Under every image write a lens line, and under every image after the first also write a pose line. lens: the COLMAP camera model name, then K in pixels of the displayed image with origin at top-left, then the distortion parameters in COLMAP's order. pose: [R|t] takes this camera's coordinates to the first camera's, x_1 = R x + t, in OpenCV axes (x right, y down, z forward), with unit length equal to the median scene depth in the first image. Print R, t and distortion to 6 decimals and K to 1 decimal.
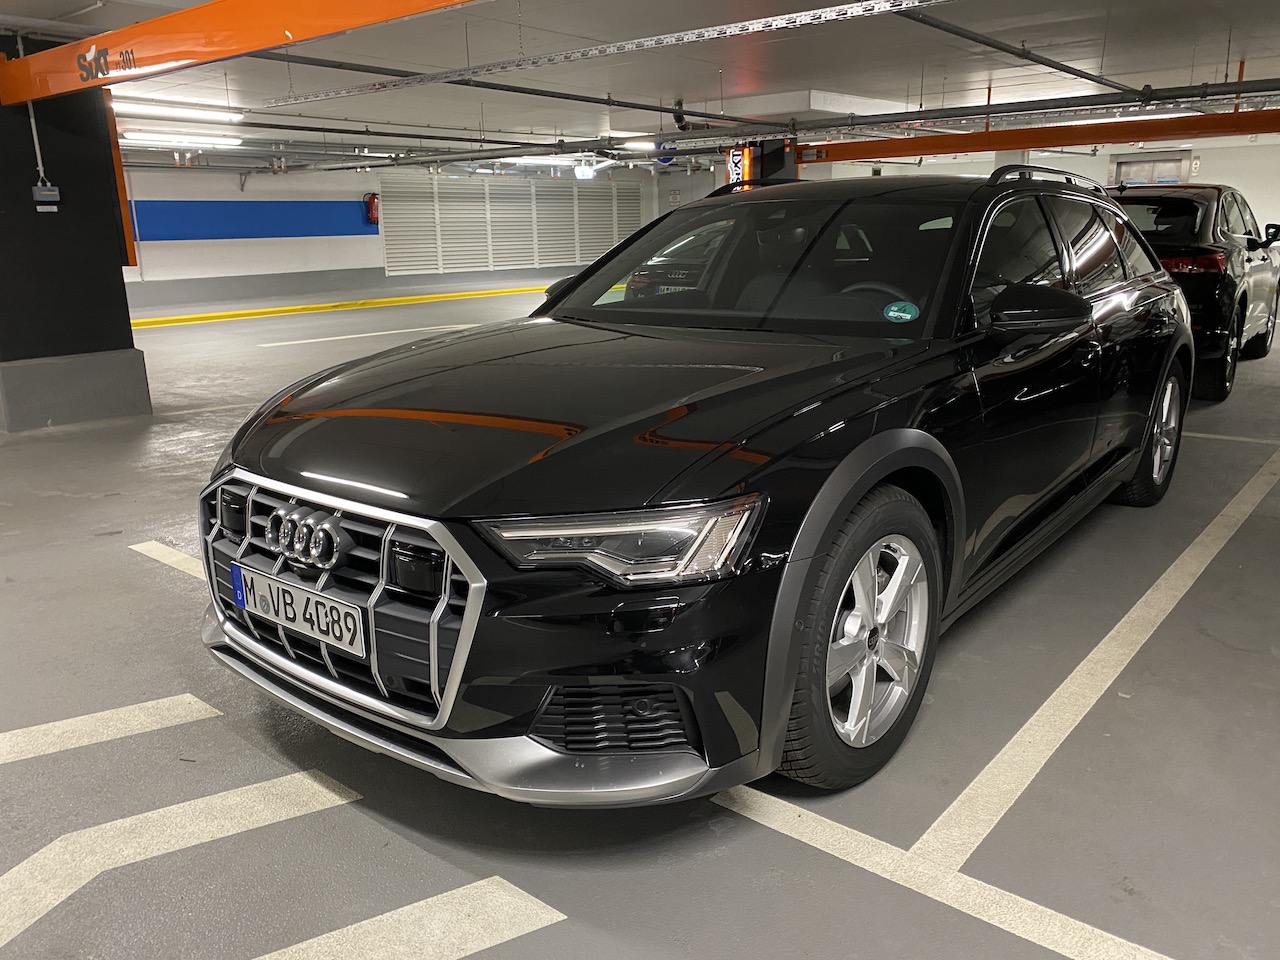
lens RADIAL K [[964.1, 0, 647.1], [0, 964.1, 485.7], [0, 0, 1]] dist [-0.003935, -0.005784]
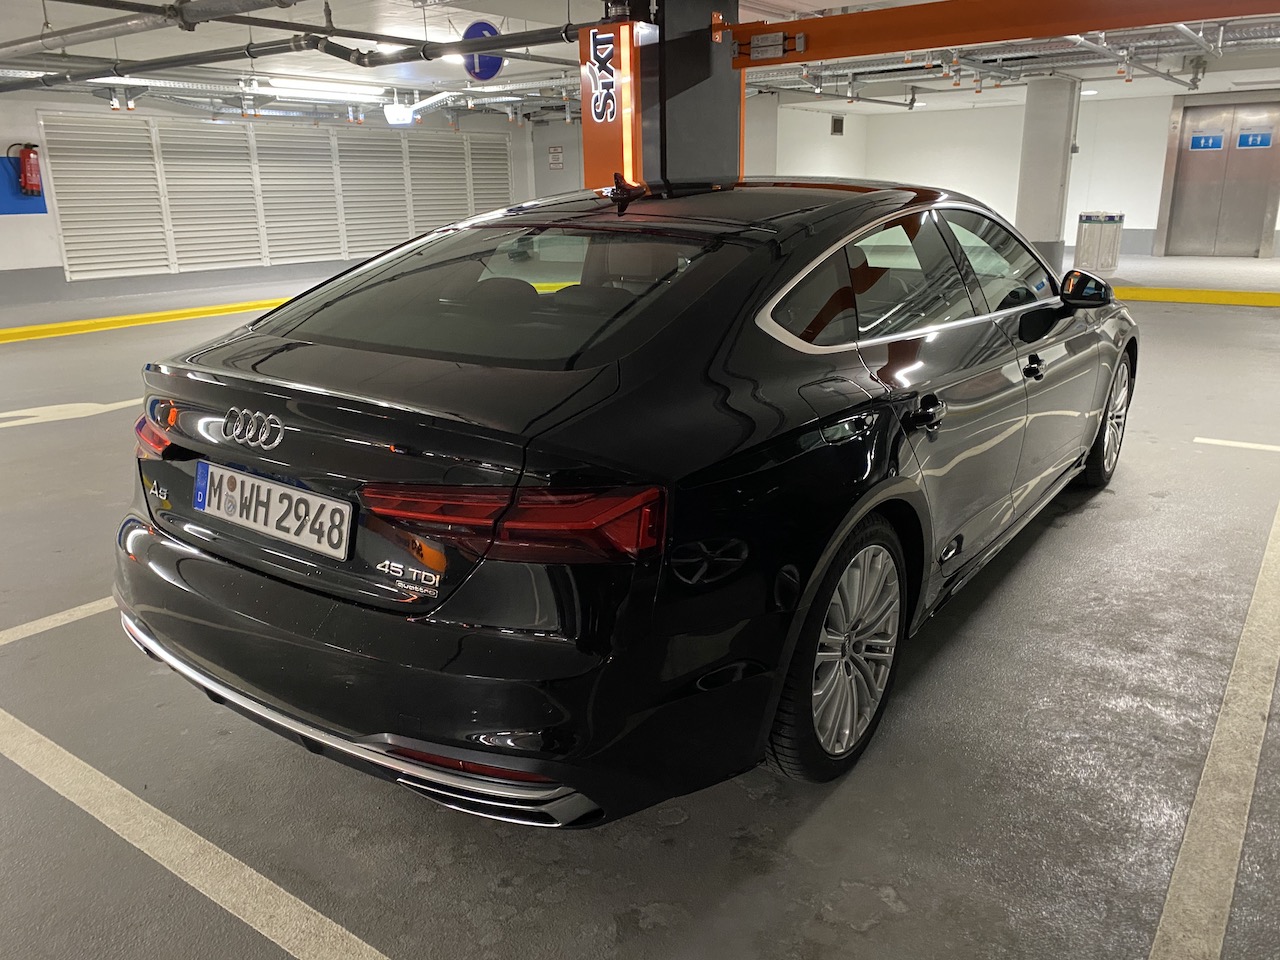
lens RADIAL K [[964.1, 0, 635.6], [0, 964.1, 484.8], [0, 0, 1]] dist [-0.003935, -0.005784]
pose [[0.997806, -0.017295, 0.063903, 0.074327], [0.015362, 0.999413, 0.030616, -0.151901], [-0.064395, -0.029567, 0.997486, 0.544317]]
